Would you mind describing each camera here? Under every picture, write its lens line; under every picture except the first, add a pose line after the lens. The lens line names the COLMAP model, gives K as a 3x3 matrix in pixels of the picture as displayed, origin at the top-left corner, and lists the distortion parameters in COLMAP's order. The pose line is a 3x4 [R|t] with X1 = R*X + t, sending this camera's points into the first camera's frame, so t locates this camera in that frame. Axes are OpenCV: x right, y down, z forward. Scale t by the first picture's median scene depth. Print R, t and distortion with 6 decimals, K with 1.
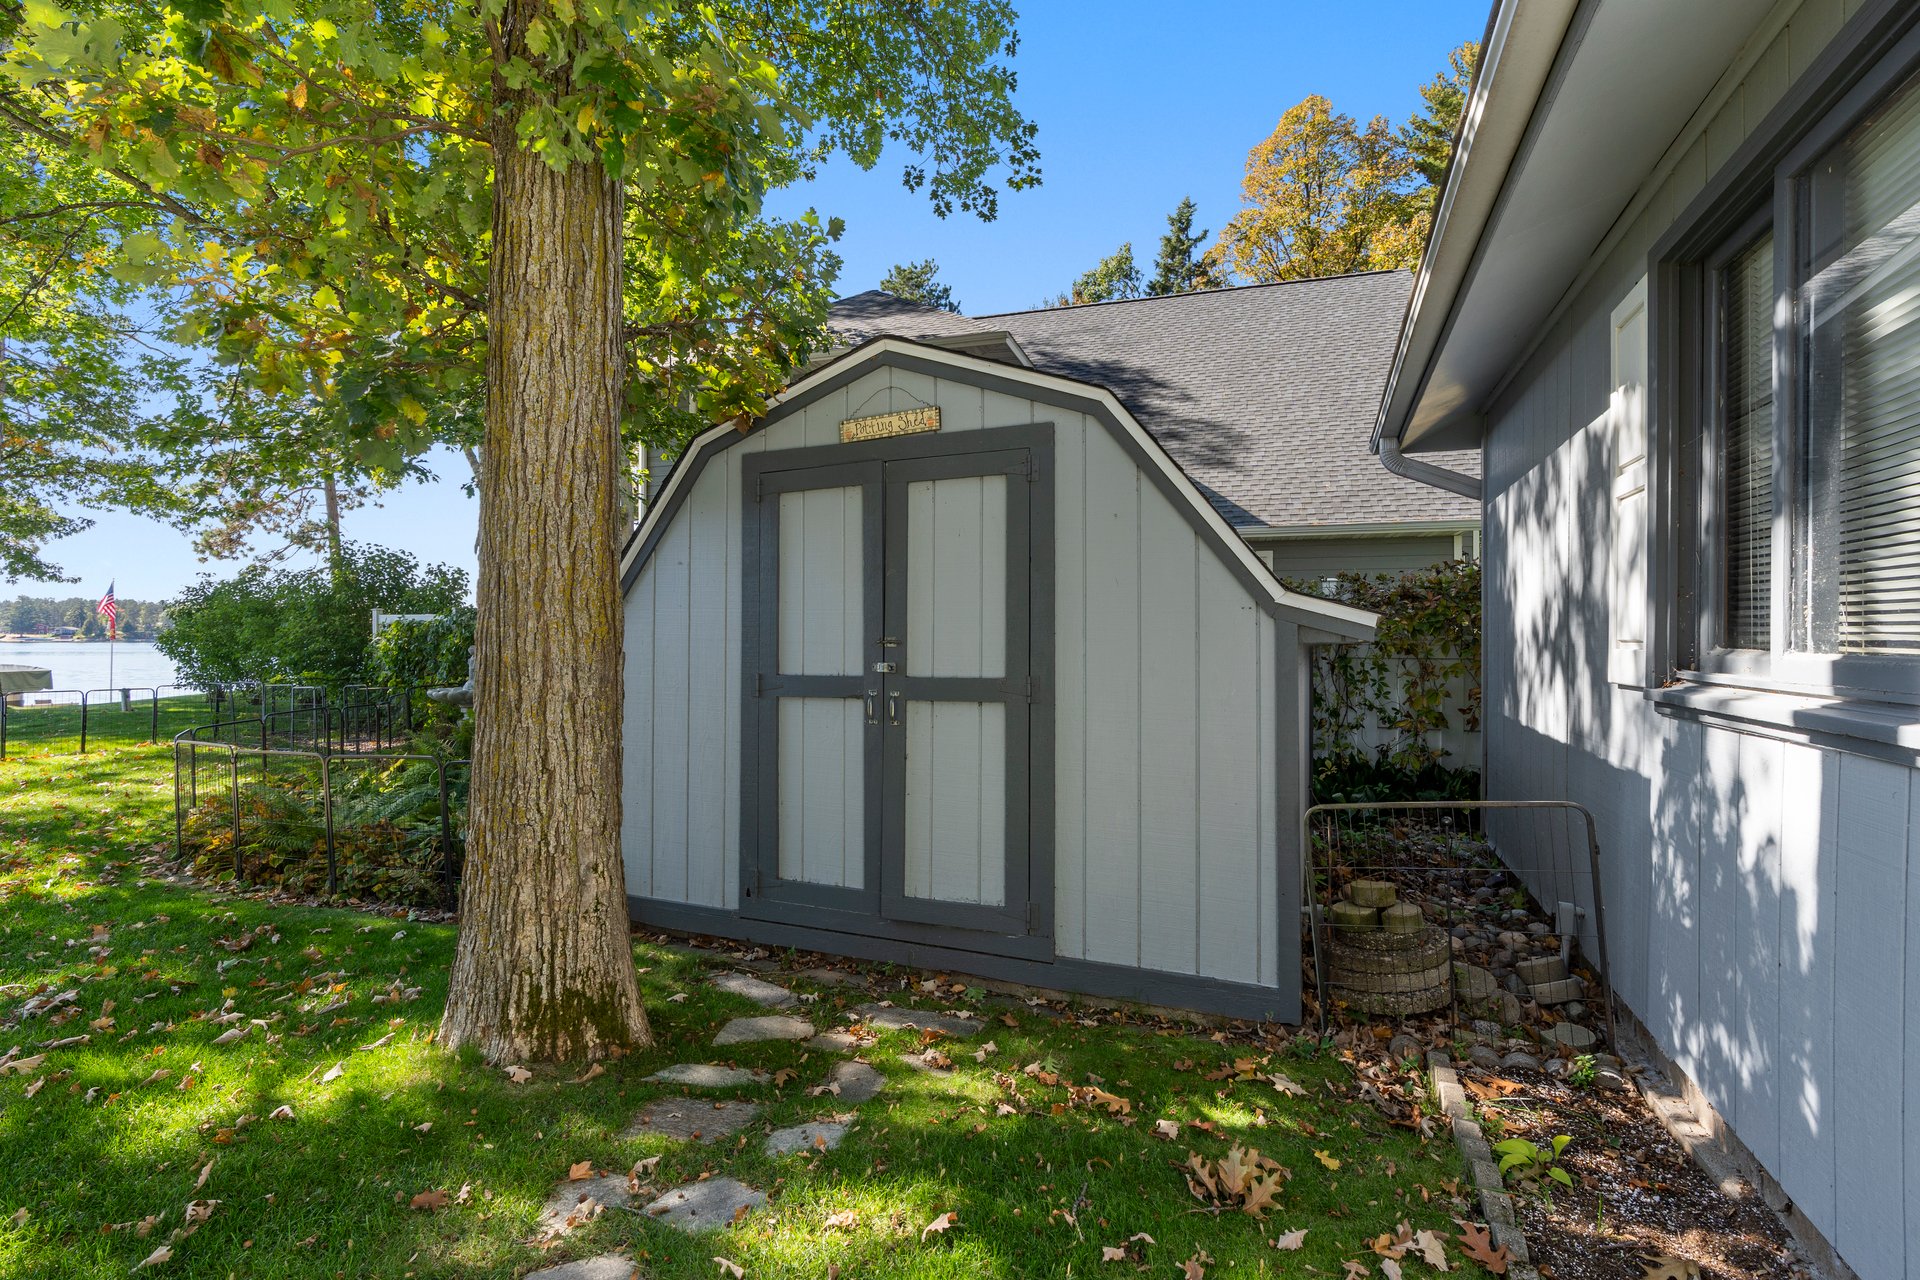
lens RADIAL K [[855.7, 0, 955.7], [0, 855.7, 634.6], [0, 0, 1]] dist [-0.001175, -0.000246]
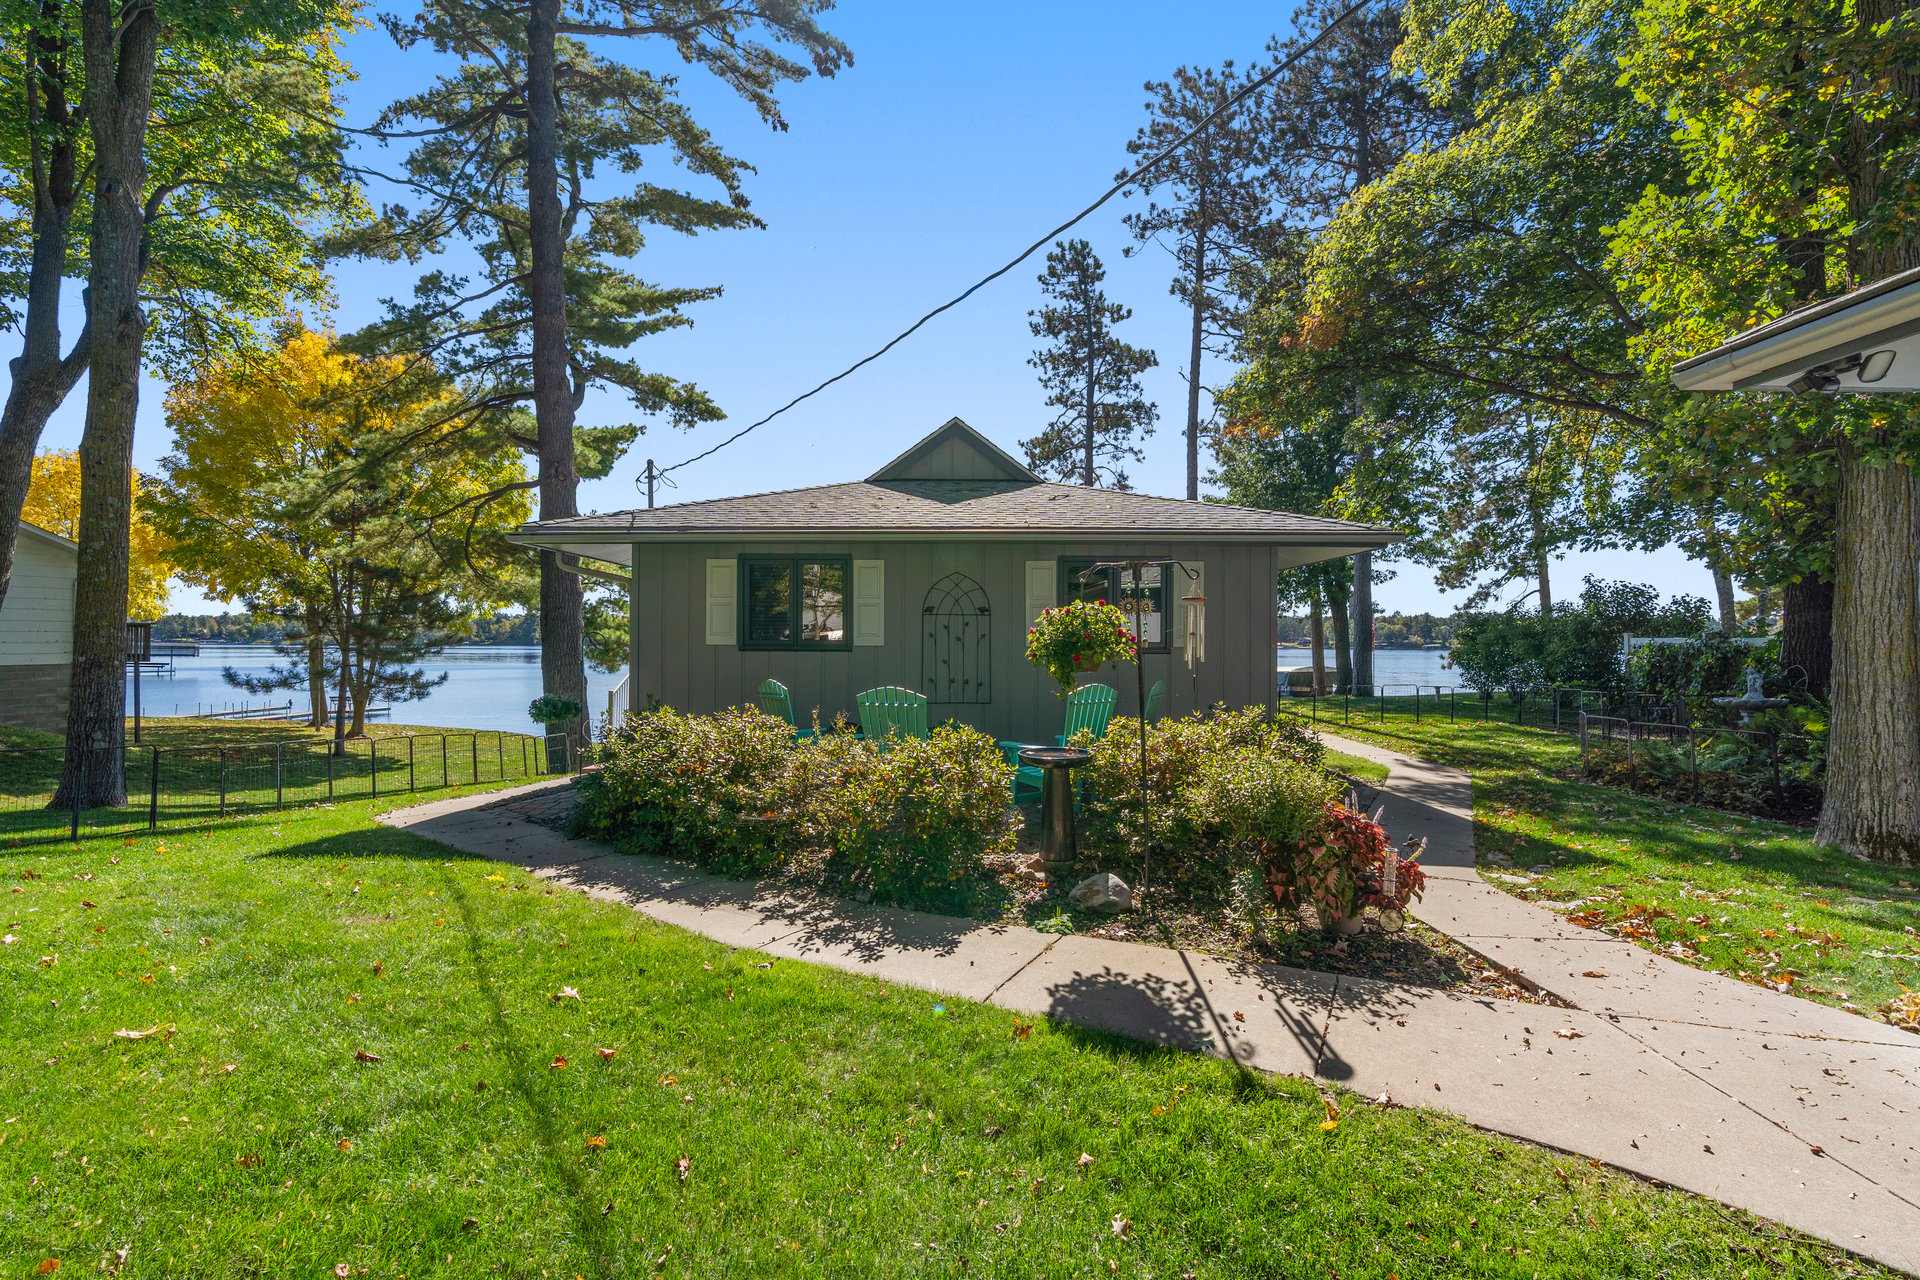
lens RADIAL K [[855.7, 0, 955.7], [0, 855.7, 634.6], [0, 0, 1]] dist [-0.001175, -0.000246]
pose [[0.368738, -0.006925, -0.929508, 0.149173], [-0.002639, 0.999960, -0.008496, -0.015718], [0.929530, 0.005586, 0.368705, -0.430703]]
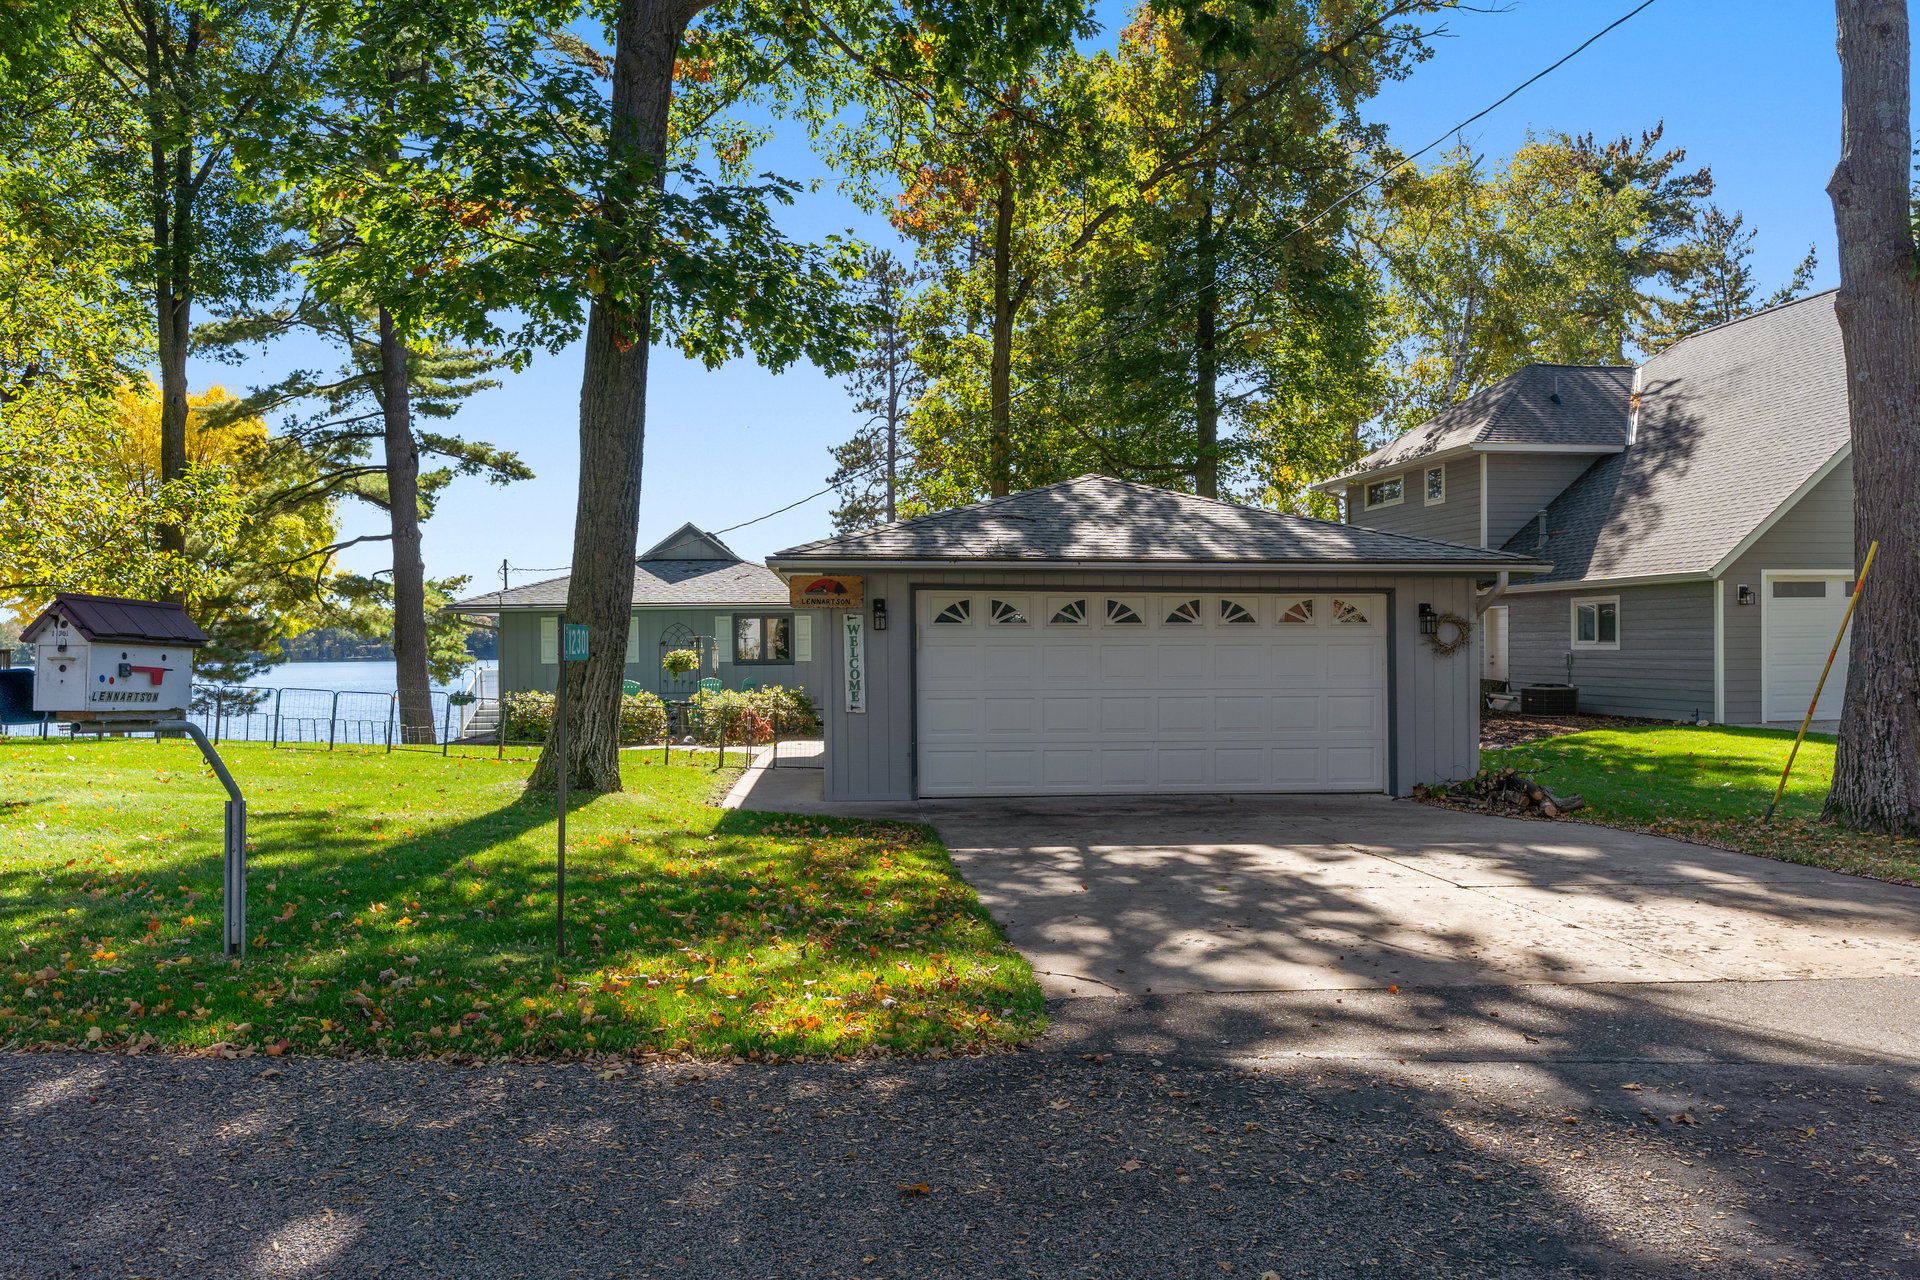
lens RADIAL K [[1297.2, 0, 958.3], [0, 1297.2, 645.4], [0, 0, 1]] dist [0.001731, 0.000996]
pose [[0.442540, -0.005822, -0.896730, 1.517203], [0.011402, 0.999935, -0.000865, -0.030586], [0.896676, -0.009842, 0.442577, -0.675921]]
